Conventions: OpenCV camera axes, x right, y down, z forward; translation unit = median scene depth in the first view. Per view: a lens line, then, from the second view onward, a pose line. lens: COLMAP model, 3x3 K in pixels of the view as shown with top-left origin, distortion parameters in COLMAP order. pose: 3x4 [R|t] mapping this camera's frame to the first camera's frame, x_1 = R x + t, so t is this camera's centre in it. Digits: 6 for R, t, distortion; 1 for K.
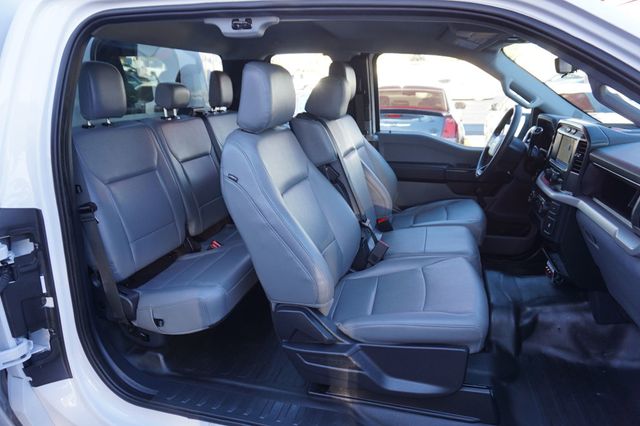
lens RADIAL K [[436.2, 0, 320.0], [0, 436.2, 211.9], [0, 0, 1]] dist [-0.033125, 0.024176]
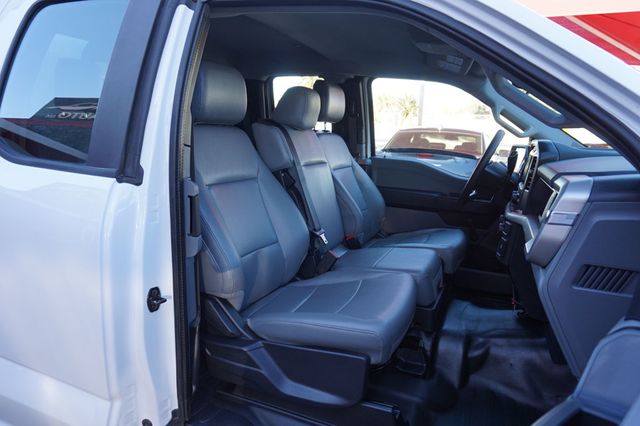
lens RADIAL K [[436.2, 0, 319.6], [0, 436.2, 213.0], [0, 0, 1]] dist [-0.033125, 0.024176]
pose [[0.988094, 0.080375, -0.131185, 0.246499], [-0.093087, 0.991227, -0.093830, 0.078041], [0.122492, 0.104924, 0.986908, 0.028450]]
